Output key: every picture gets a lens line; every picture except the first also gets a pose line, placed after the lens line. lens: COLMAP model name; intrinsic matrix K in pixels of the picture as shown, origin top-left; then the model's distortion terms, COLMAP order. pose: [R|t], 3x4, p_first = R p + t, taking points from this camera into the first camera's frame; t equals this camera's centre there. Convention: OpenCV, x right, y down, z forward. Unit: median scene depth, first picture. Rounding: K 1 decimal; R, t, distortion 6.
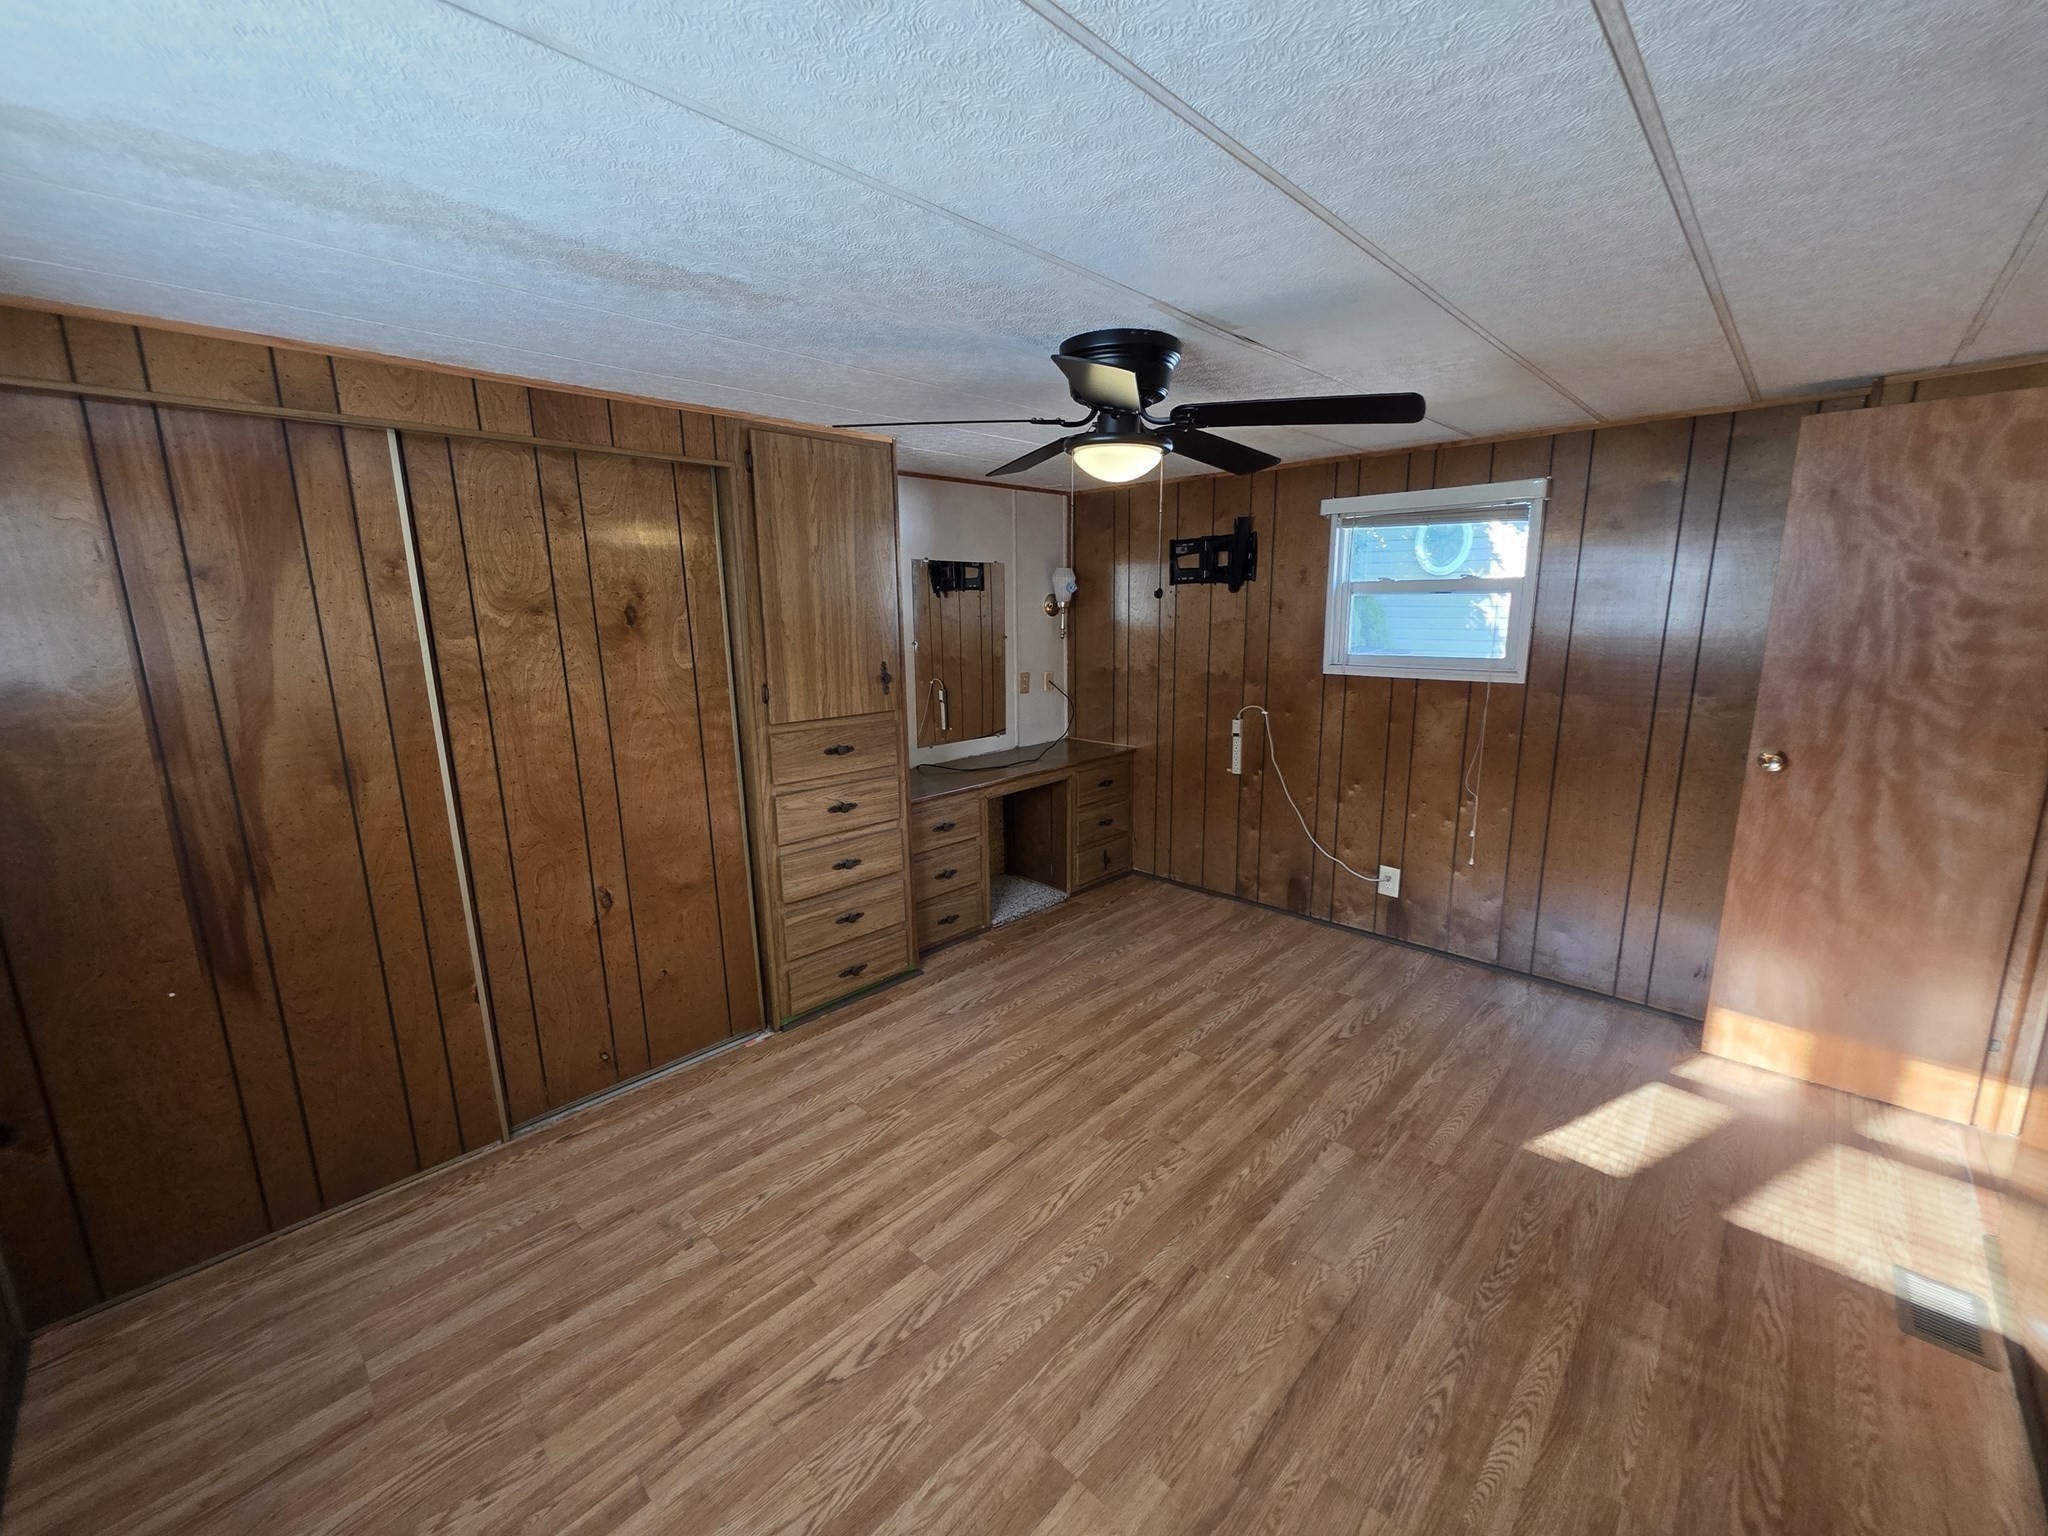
lens RADIAL K [[815.8, 0, 1031.5], [0, 815.8, 765.3], [0, 0, 1]] dist [0.001076, -0.000314]
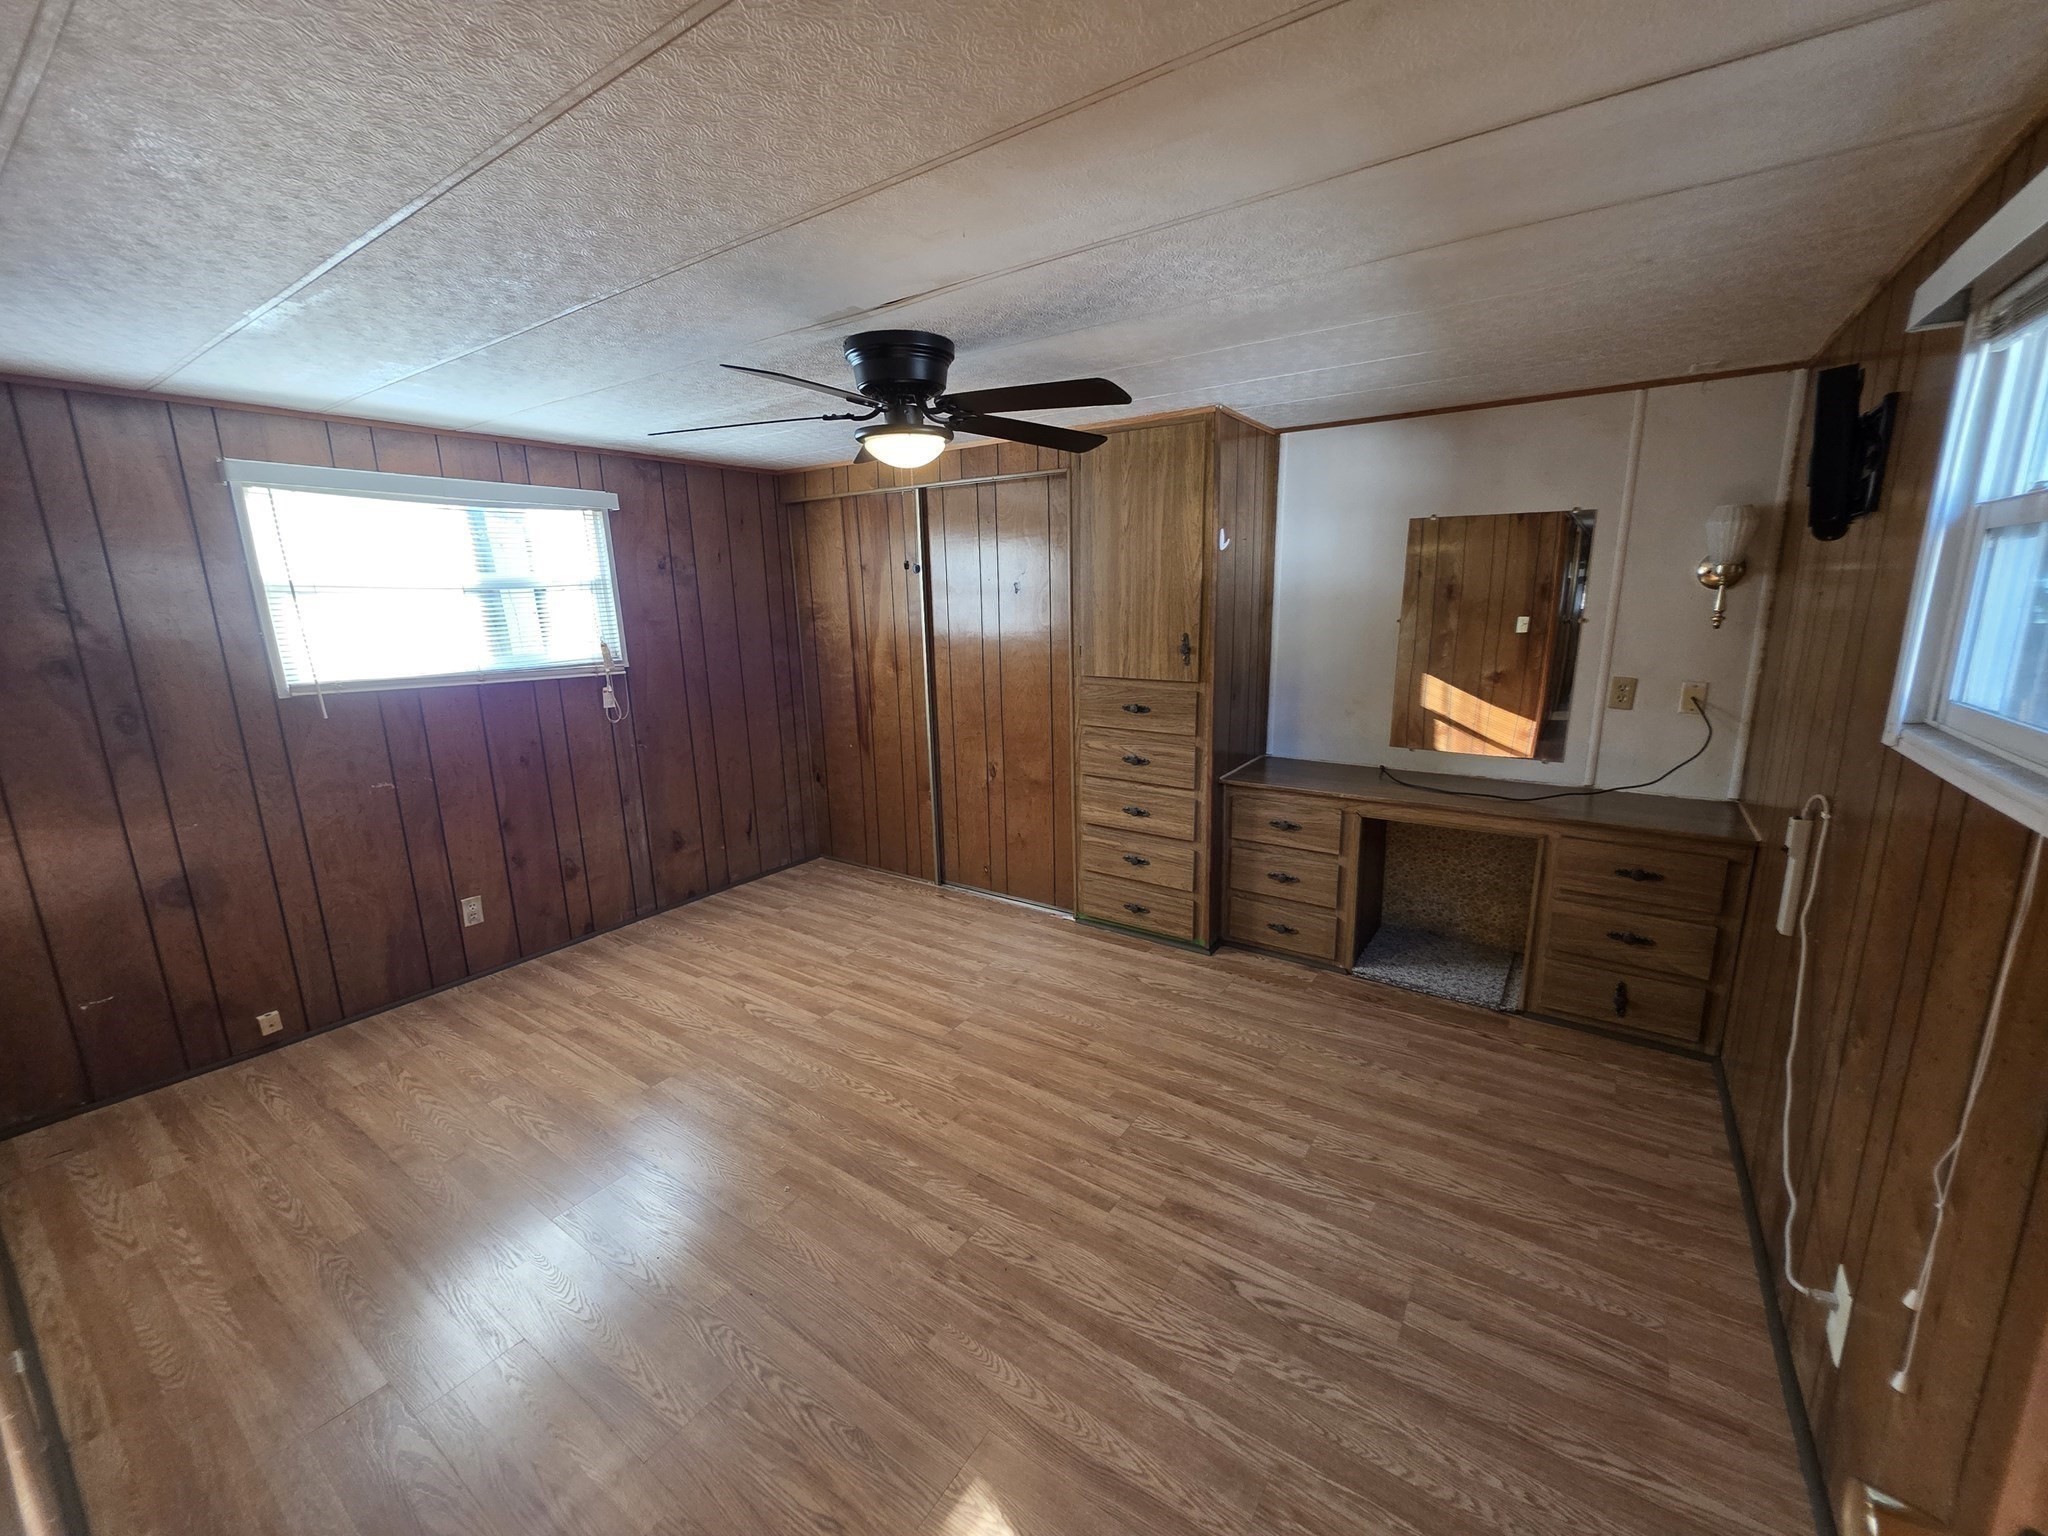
lens RADIAL K [[815.8, 0, 1033.0], [0, 815.8, 765.6], [0, 0, 1]] dist [0.001076, -0.000314]
pose [[0.163895, 0.216880, -0.962342, 0.909181], [-0.178509, 0.965948, 0.187292, -0.138664], [0.970192, 0.141090, 0.197030, 0.713053]]
